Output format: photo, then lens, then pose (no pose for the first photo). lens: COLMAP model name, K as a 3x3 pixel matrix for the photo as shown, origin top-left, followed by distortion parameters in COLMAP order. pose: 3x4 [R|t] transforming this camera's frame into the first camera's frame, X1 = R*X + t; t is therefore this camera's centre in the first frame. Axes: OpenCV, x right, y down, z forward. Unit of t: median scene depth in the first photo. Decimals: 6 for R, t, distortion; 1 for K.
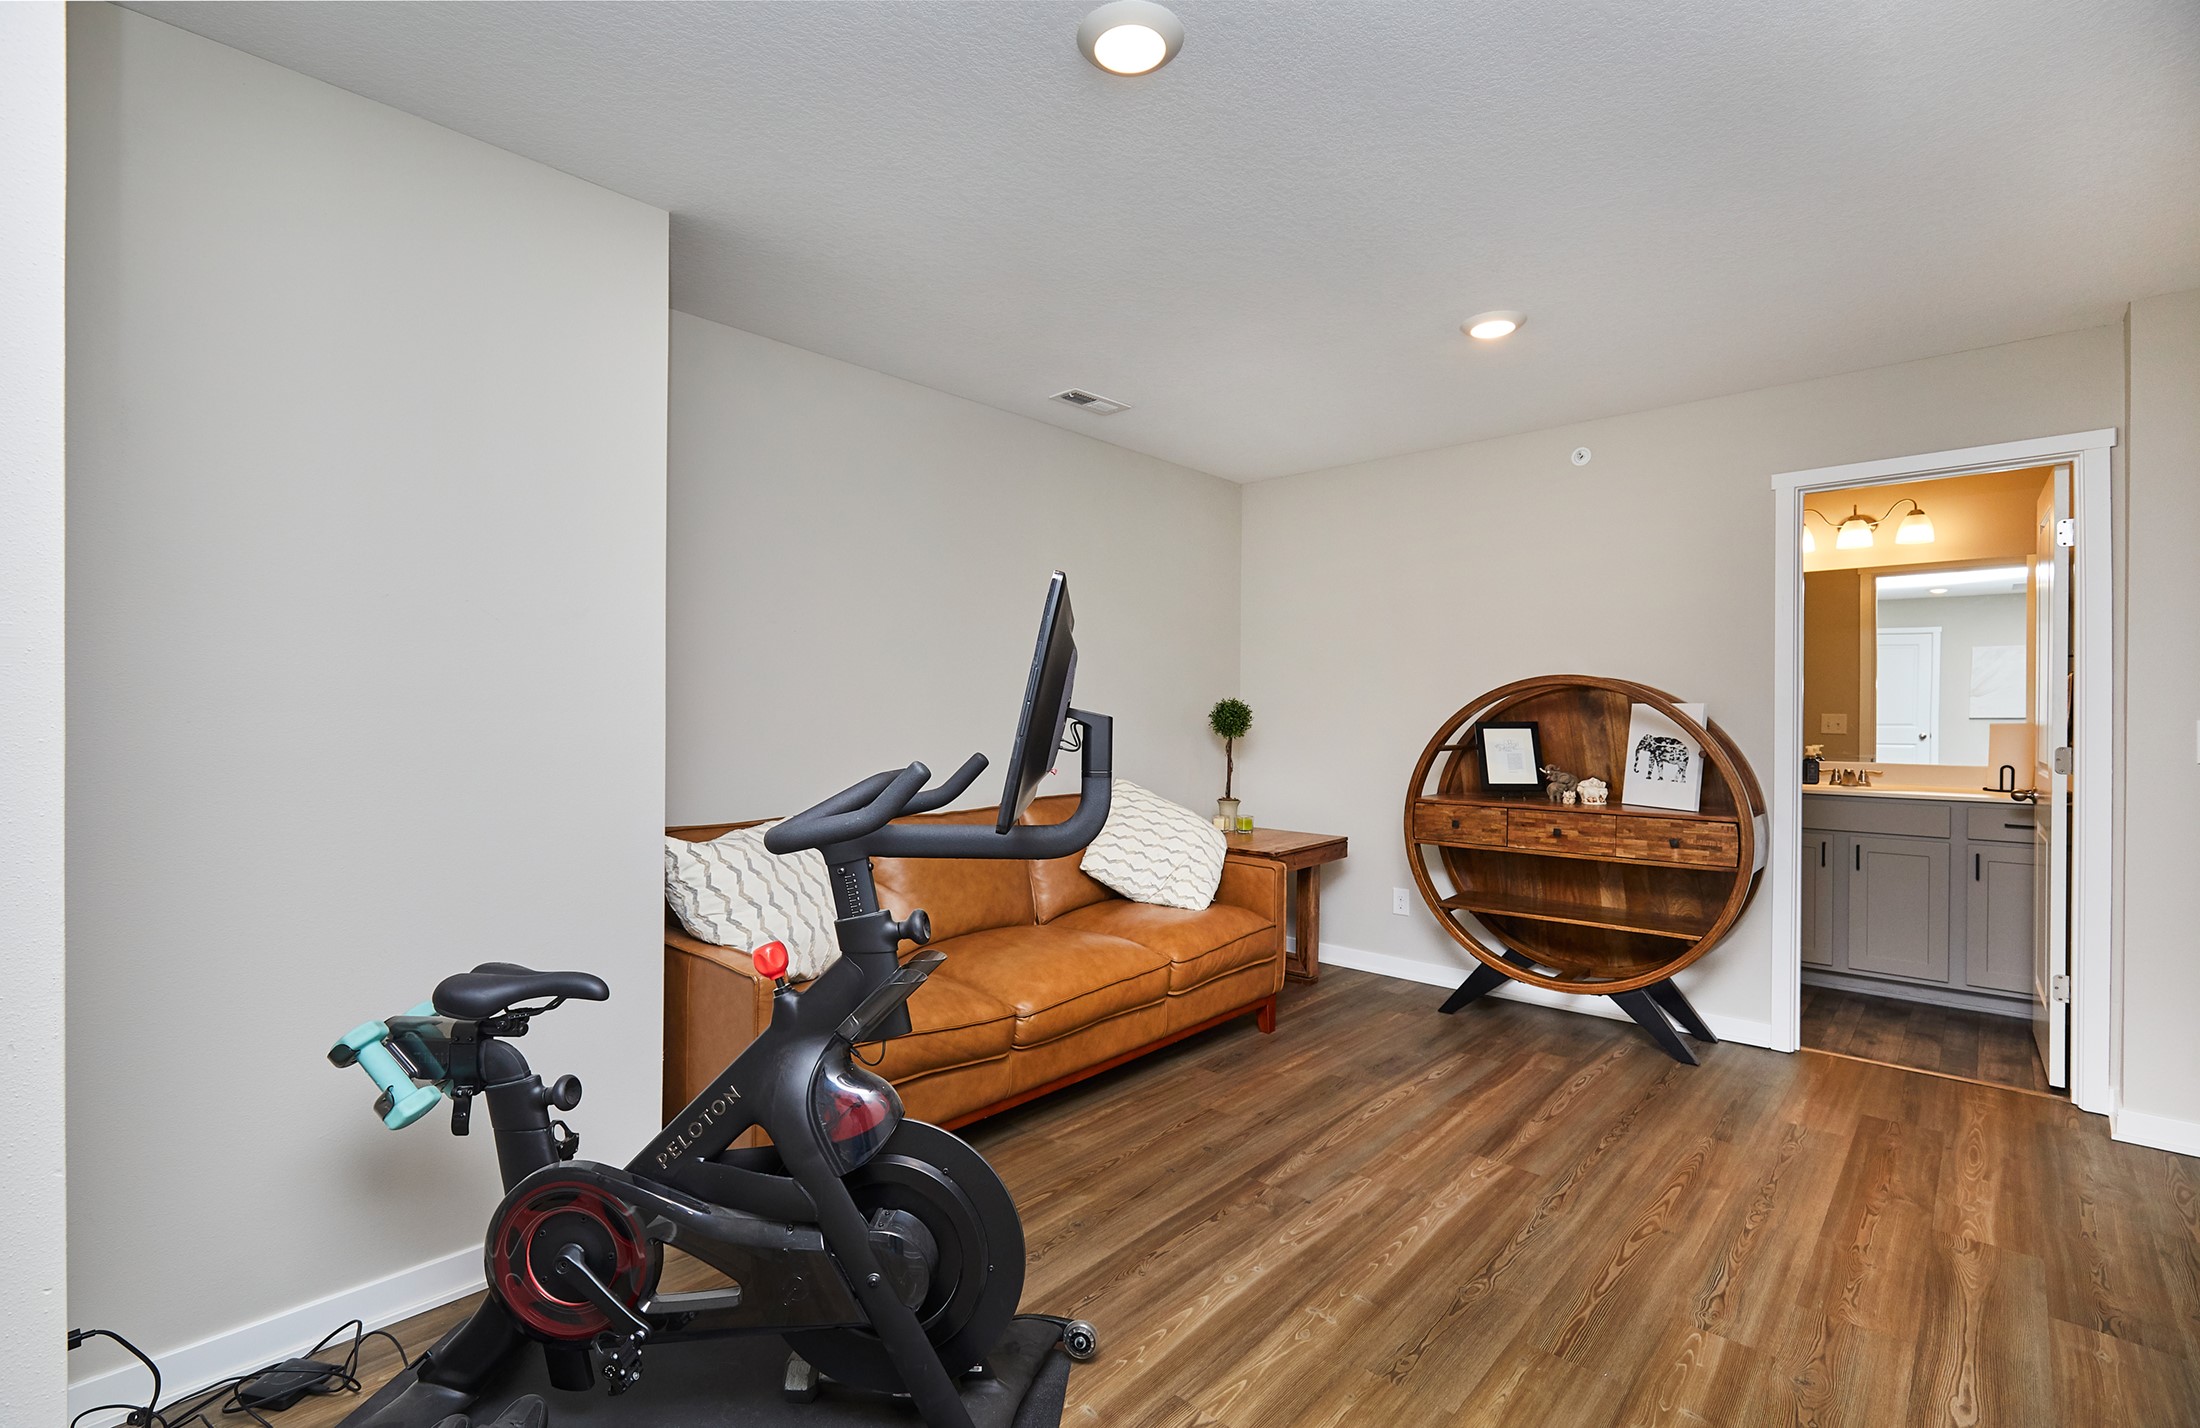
lens RADIAL K [[979.6, 0, 1082.1], [0, 979.6, 720.5], [0, 0, 1]] dist [0.003477, -0.001124]
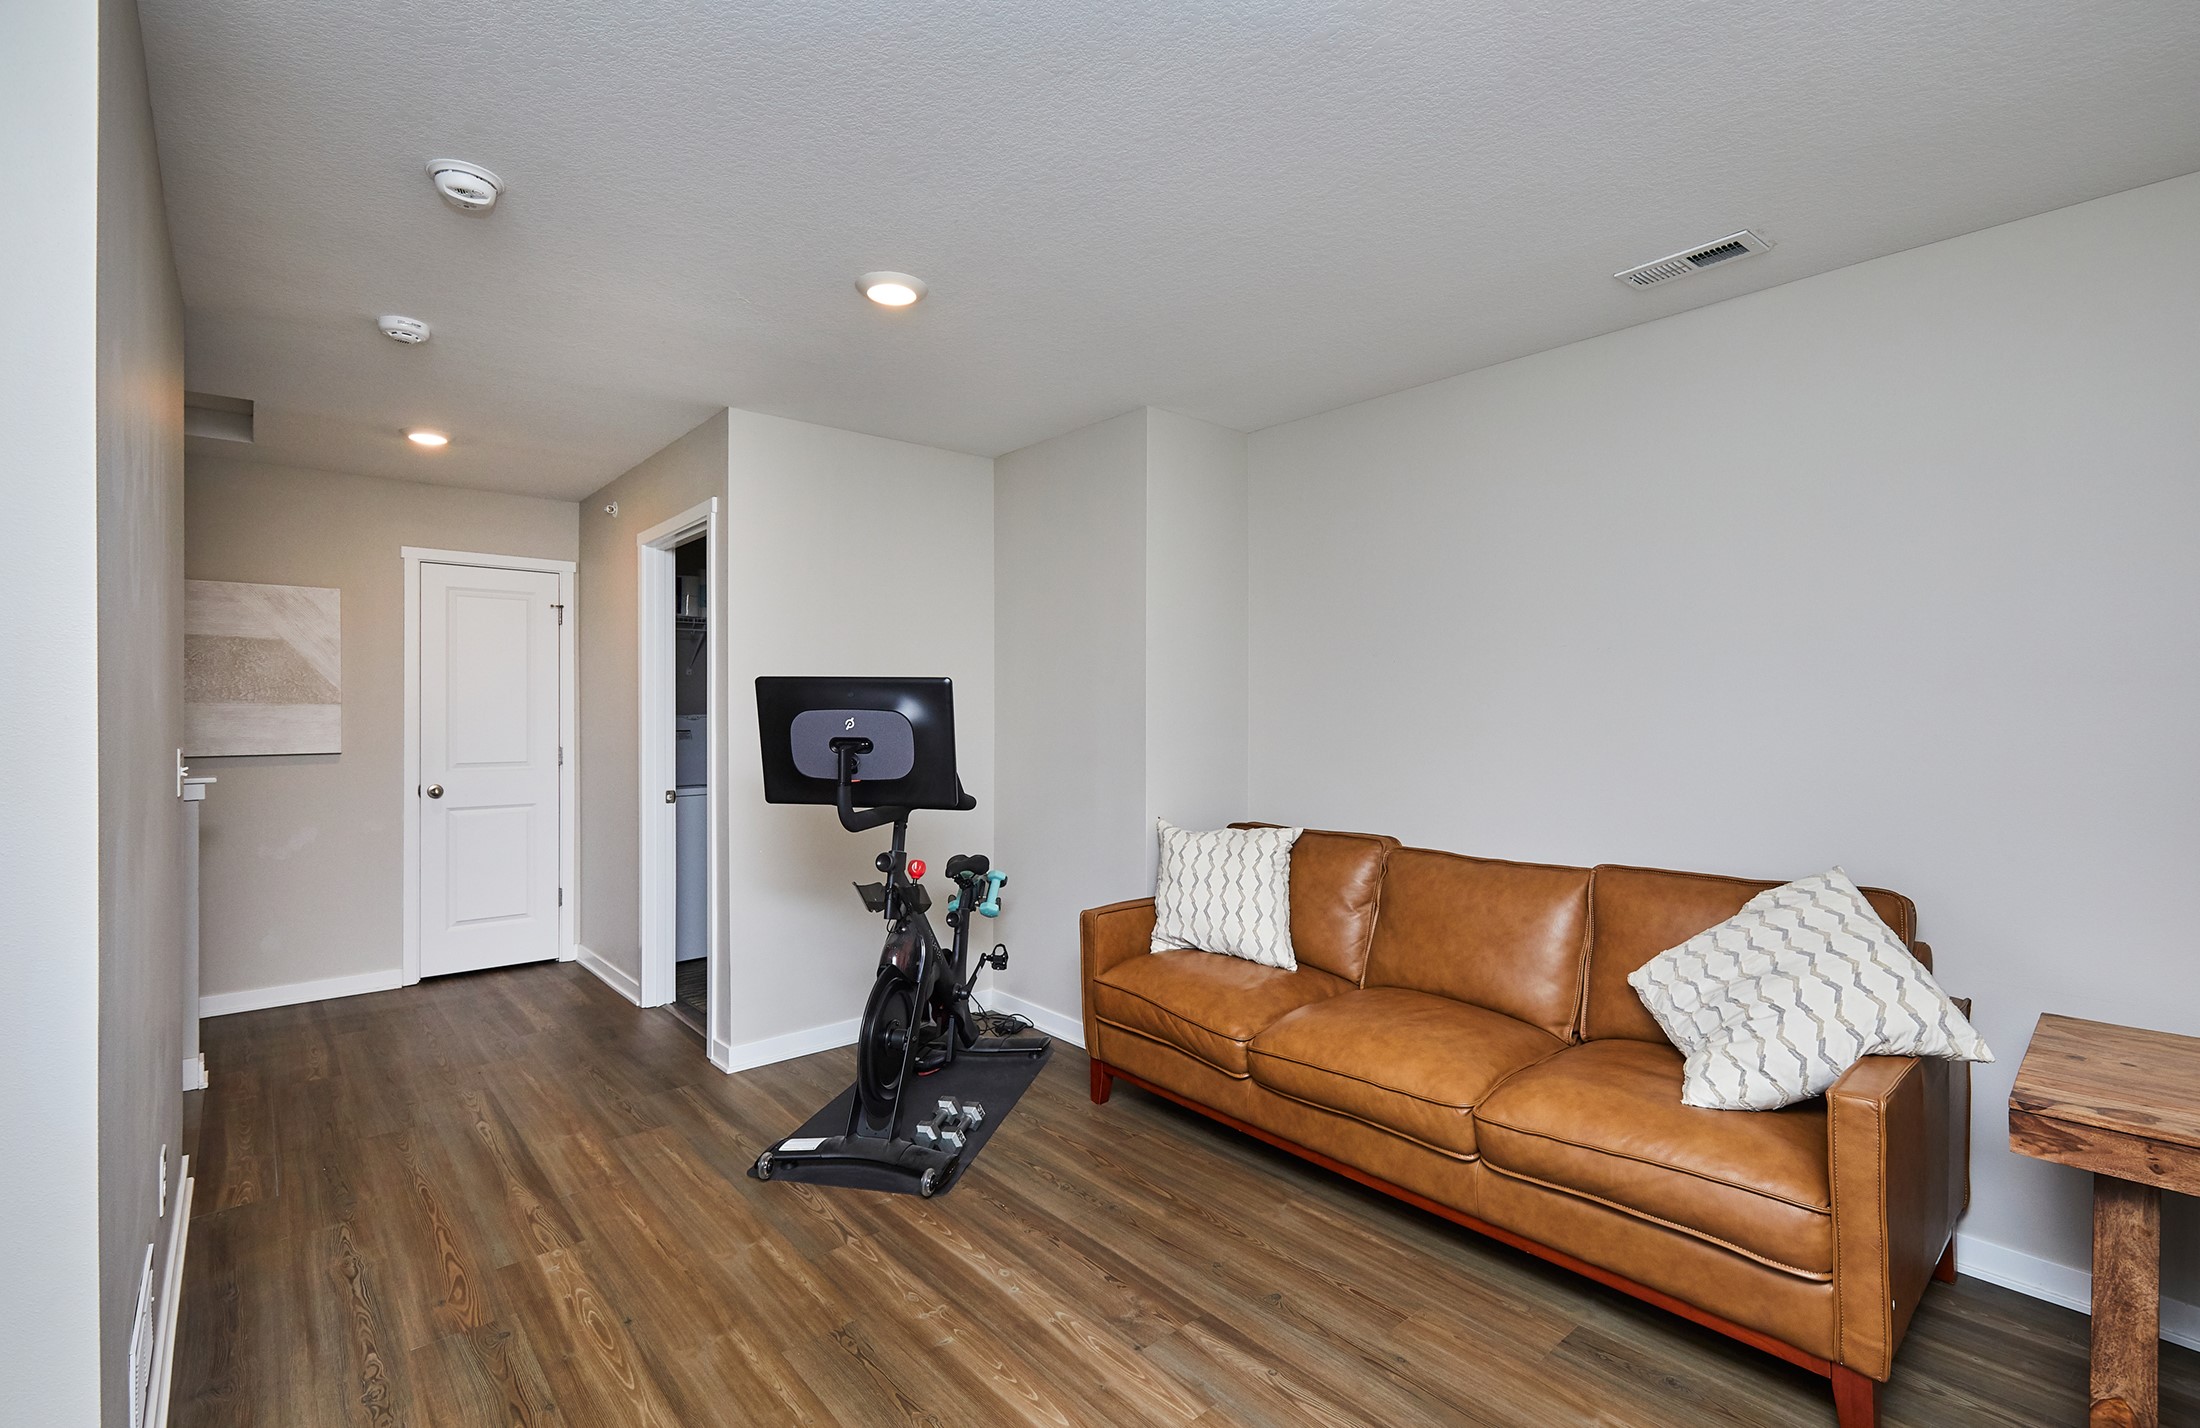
lens RADIAL K [[979.6, 0, 1082.6], [0, 979.6, 711.7], [0, 0, 1]] dist [0.003477, -0.001124]
pose [[-0.121990, -0.008402, -0.992496, 1.037277], [-0.005008, 0.999957, -0.007849, -0.035452], [0.992519, 0.004013, -0.122026, 1.032429]]
